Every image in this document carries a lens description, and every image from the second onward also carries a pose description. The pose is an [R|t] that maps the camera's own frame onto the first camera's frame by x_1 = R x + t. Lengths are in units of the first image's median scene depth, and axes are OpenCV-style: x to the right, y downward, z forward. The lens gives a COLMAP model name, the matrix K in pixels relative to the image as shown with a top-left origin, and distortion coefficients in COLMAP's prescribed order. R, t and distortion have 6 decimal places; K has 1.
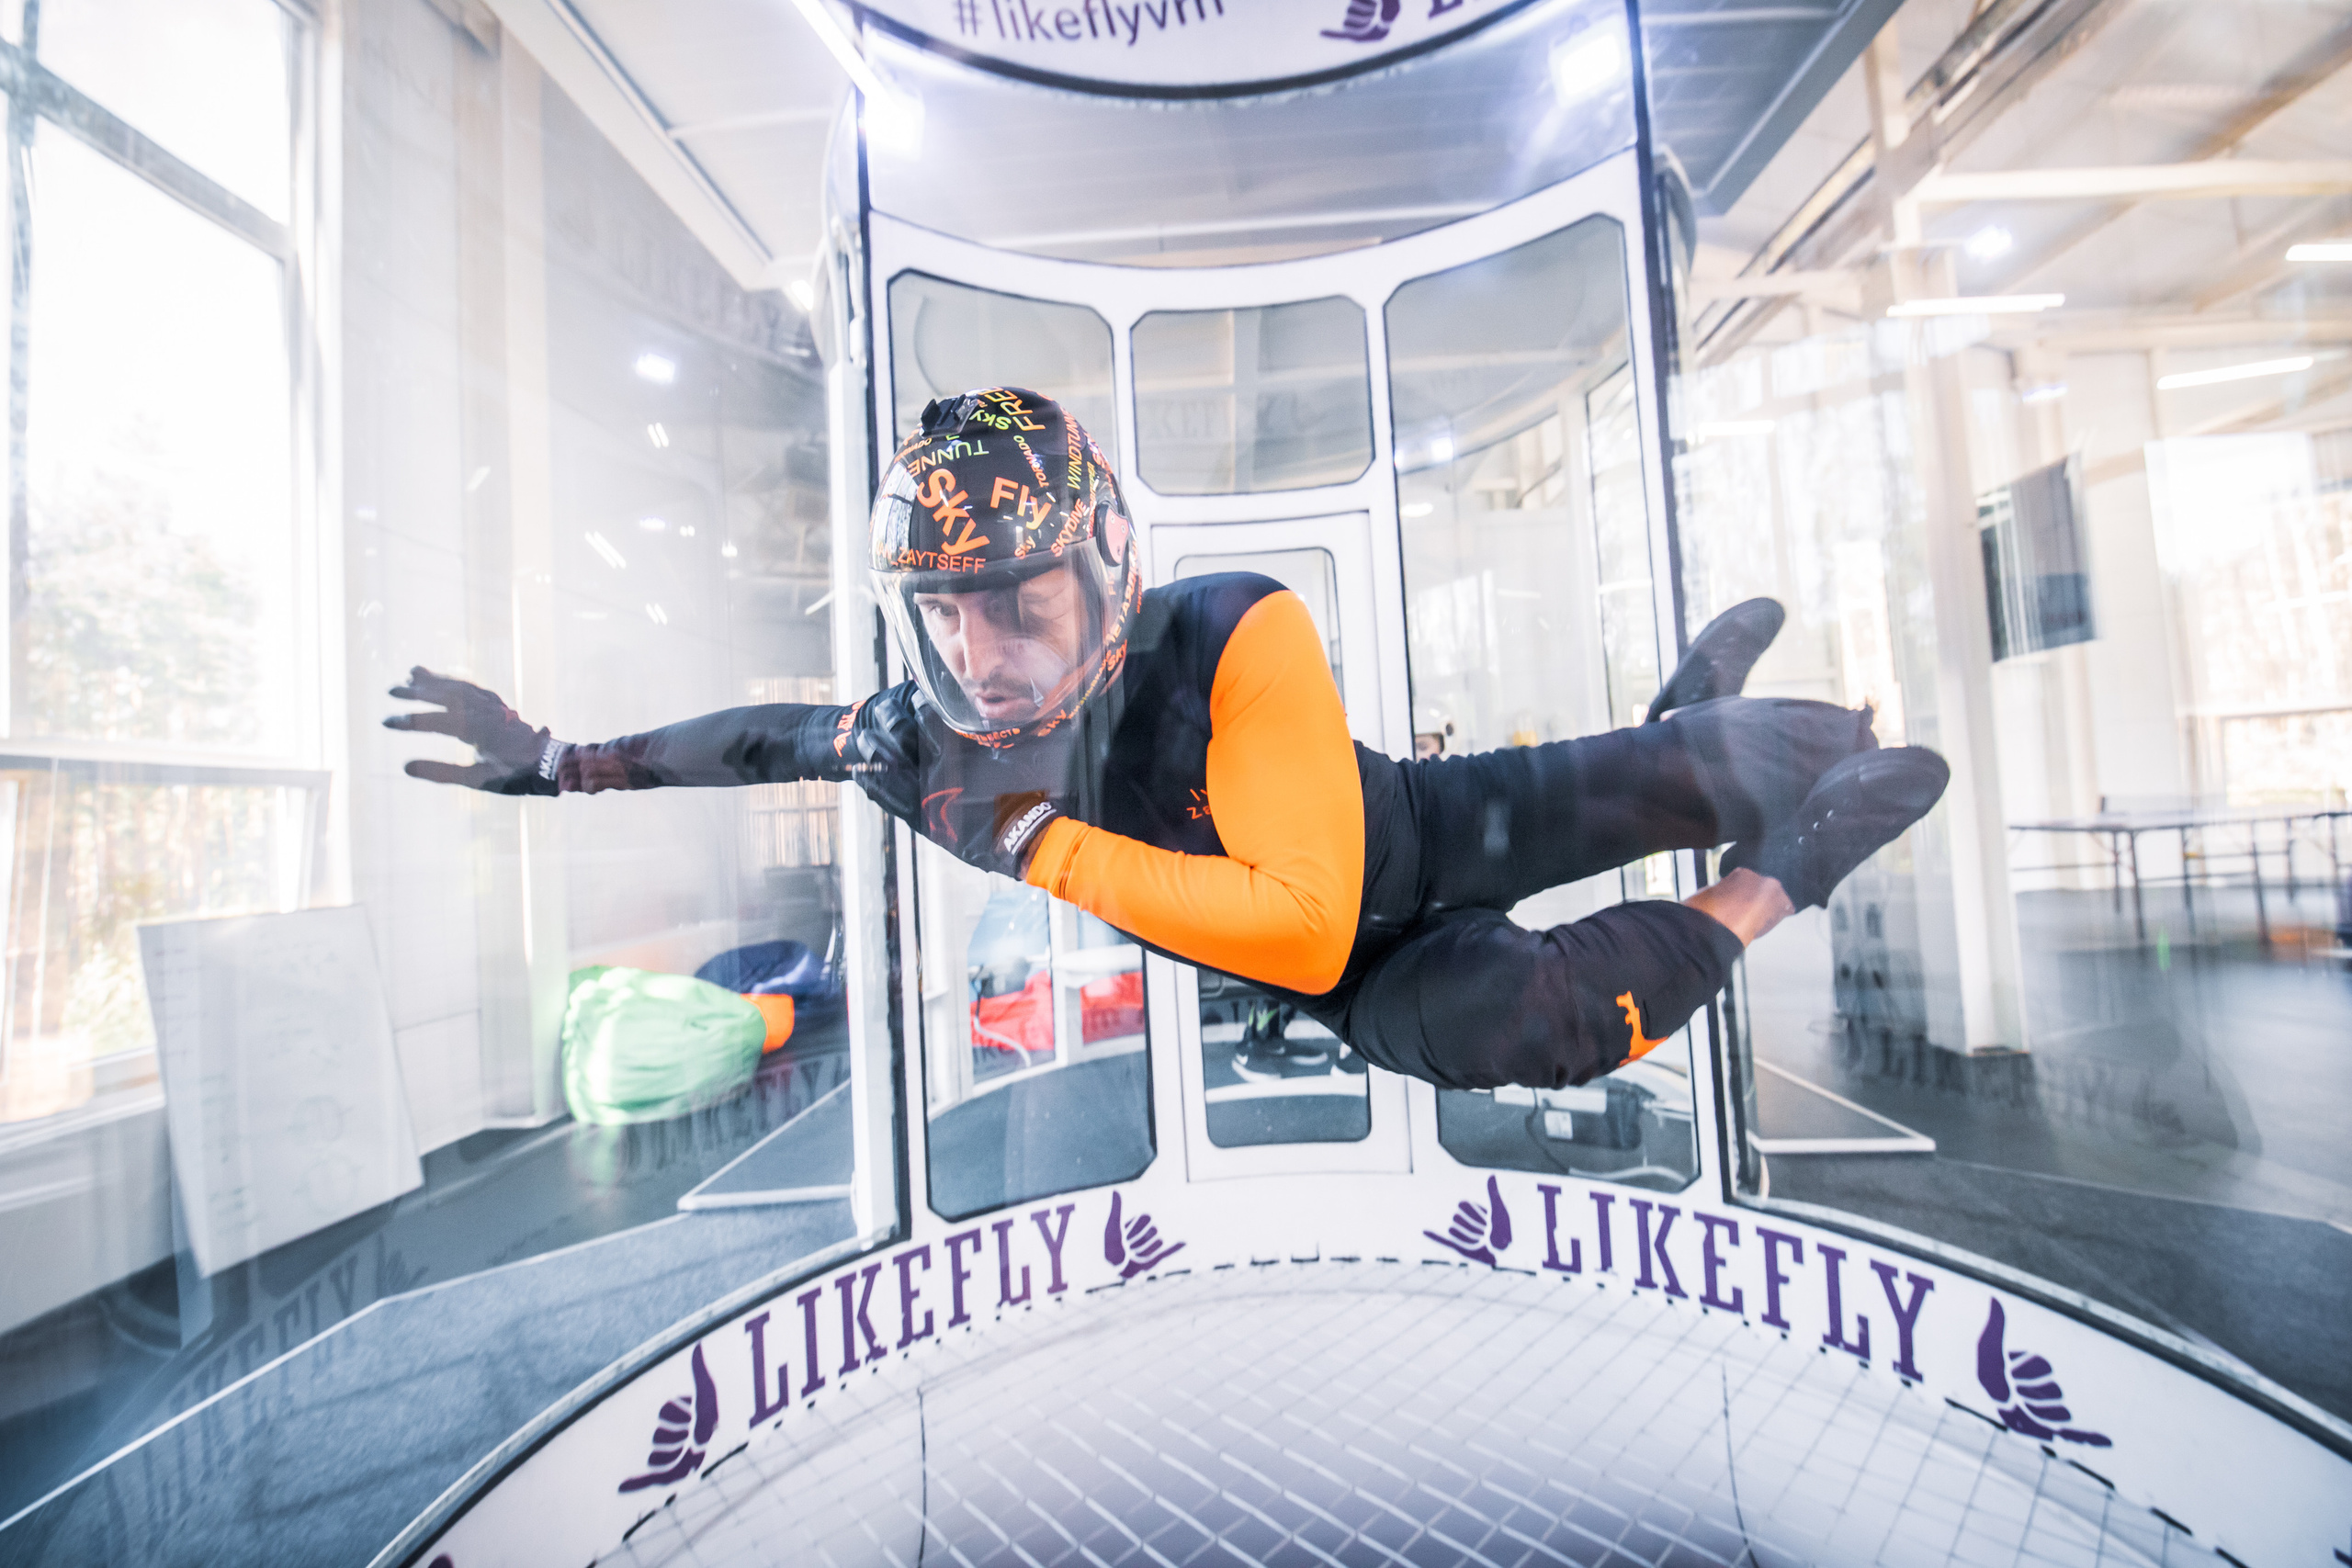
lens RADIAL K [[1022.4, 0, 1186.4], [0, 1022.4, 778.4], [0, 0, 1]] dist [-0.010833, -0.001693]
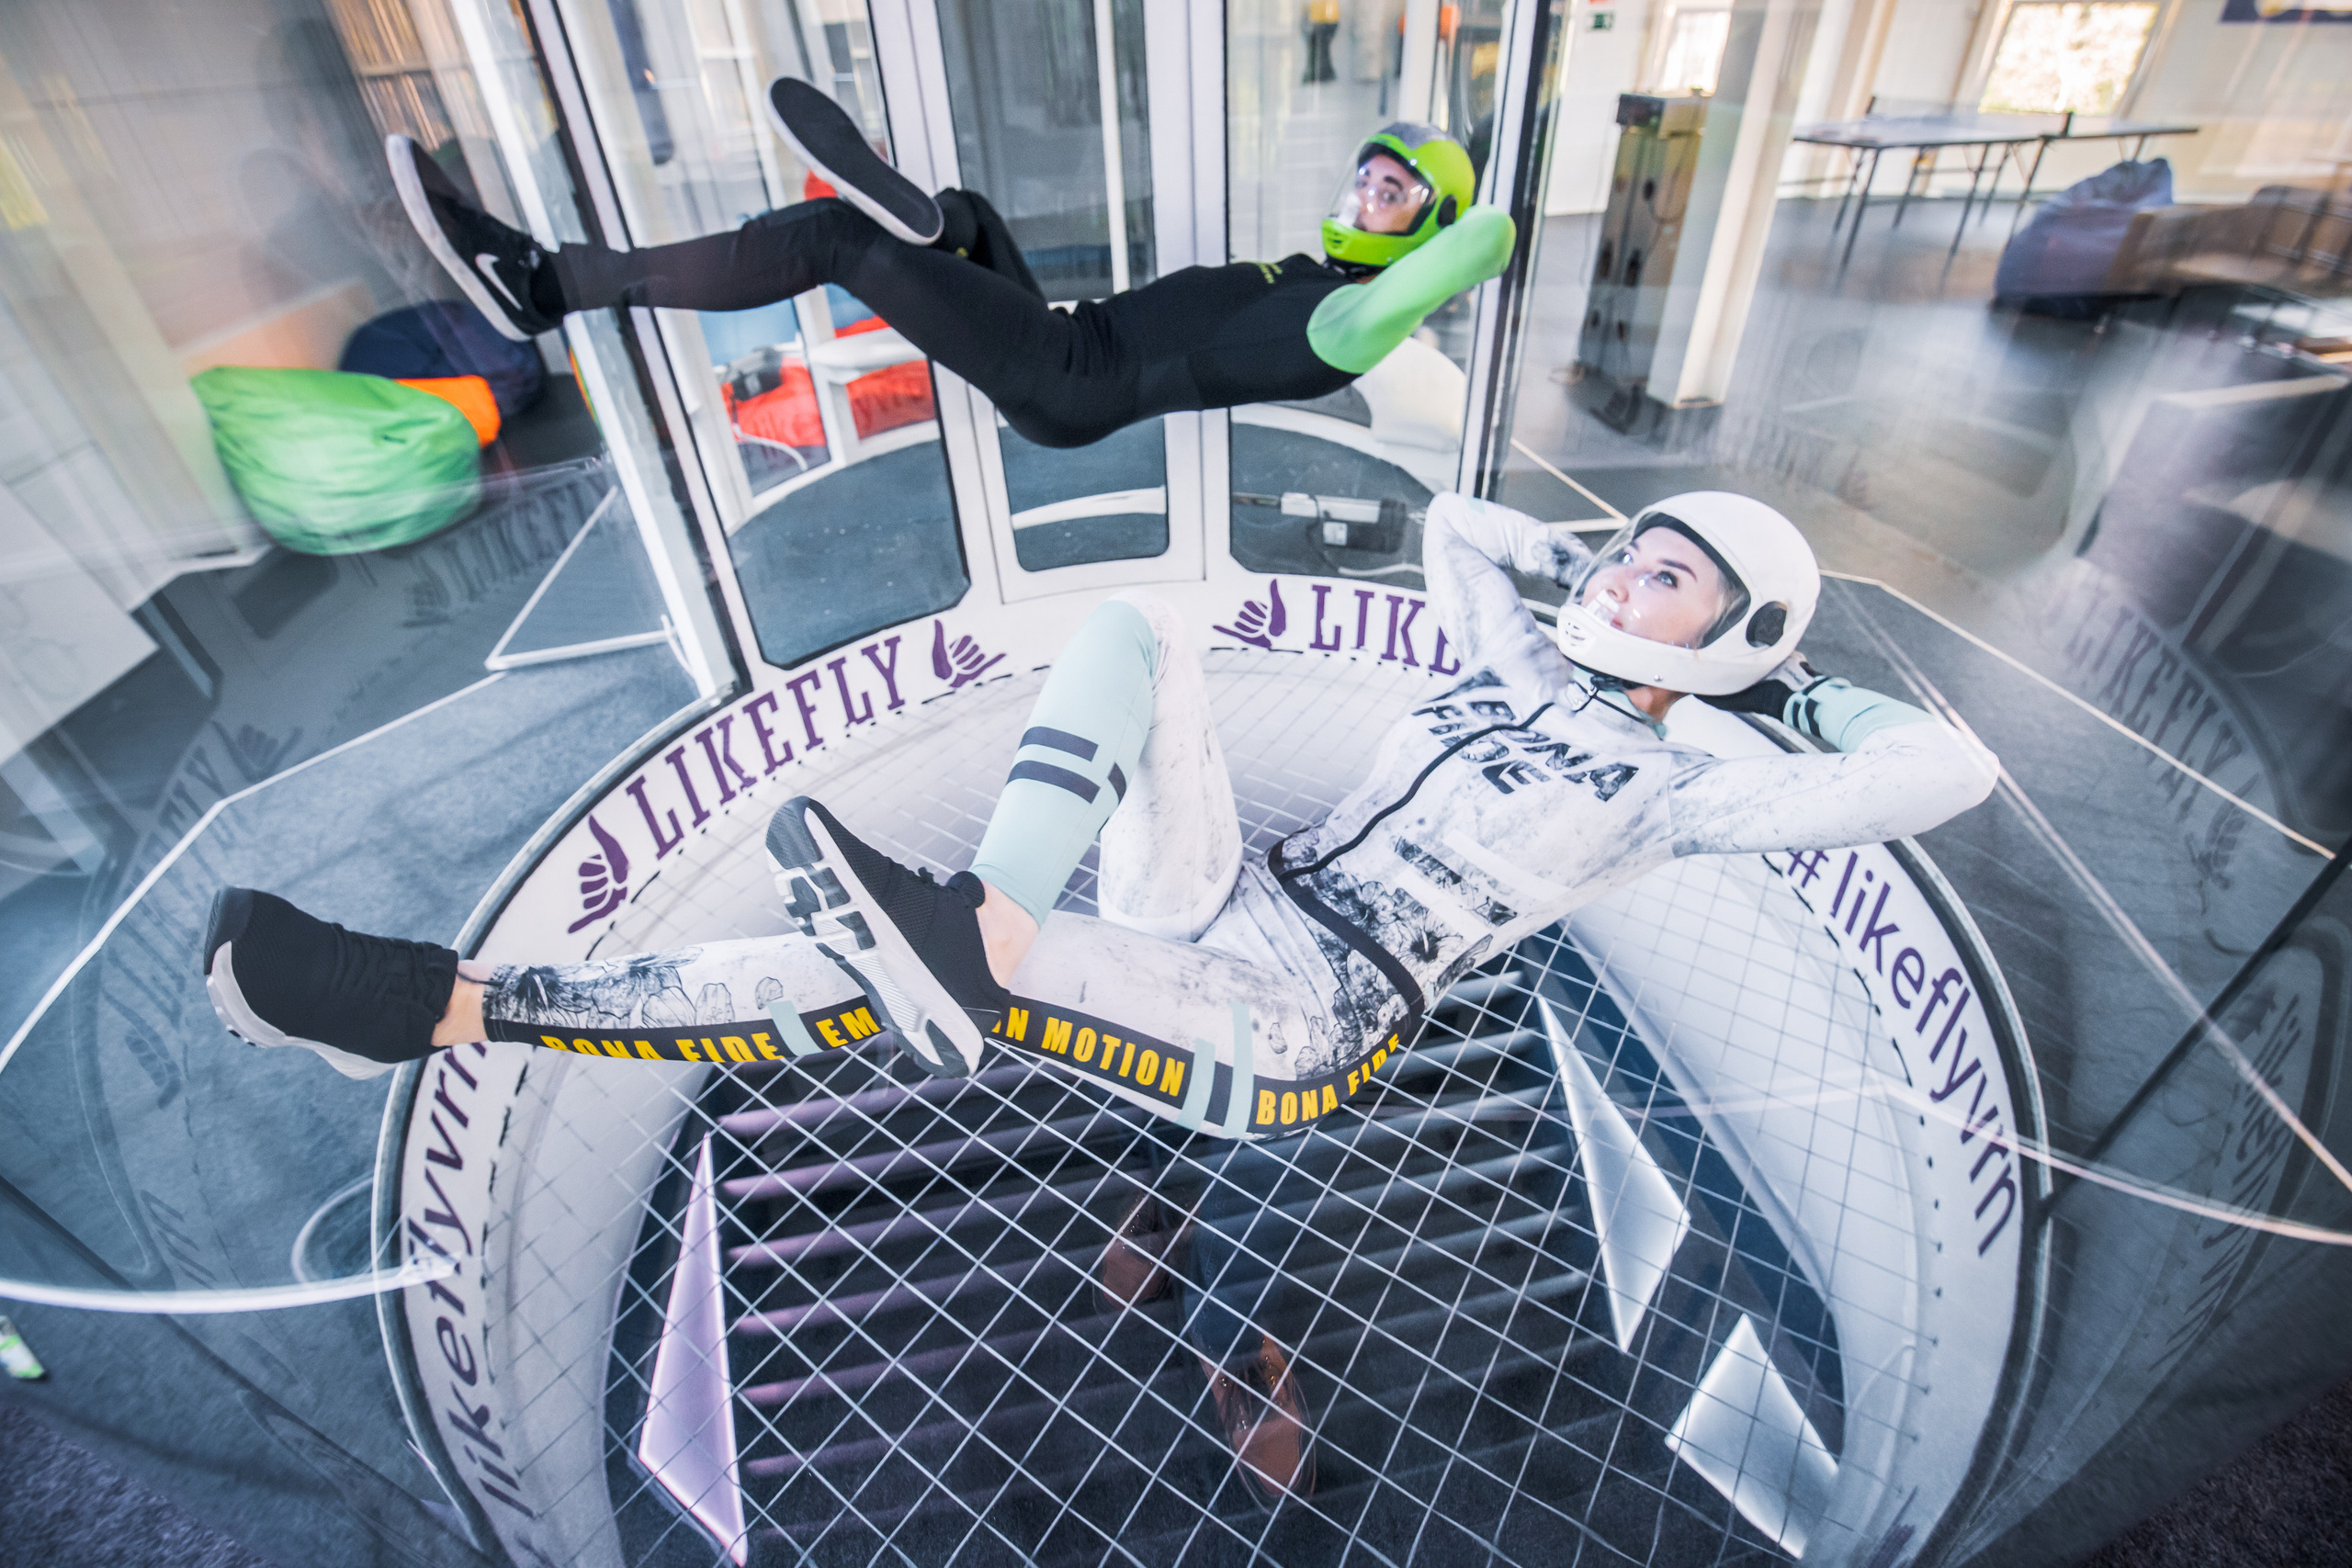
lens RADIAL K [[1022.4, 0, 1187.3], [0, 1022.4, 778.4], [0, 0, 1]] dist [-0.010833, -0.001693]
pose [[0.972485, -0.120261, 0.199527, -0.053178], [-0.028940, 0.787463, 0.615683, -0.147825], [-0.231163, -0.604516, 0.762315, 0.022465]]
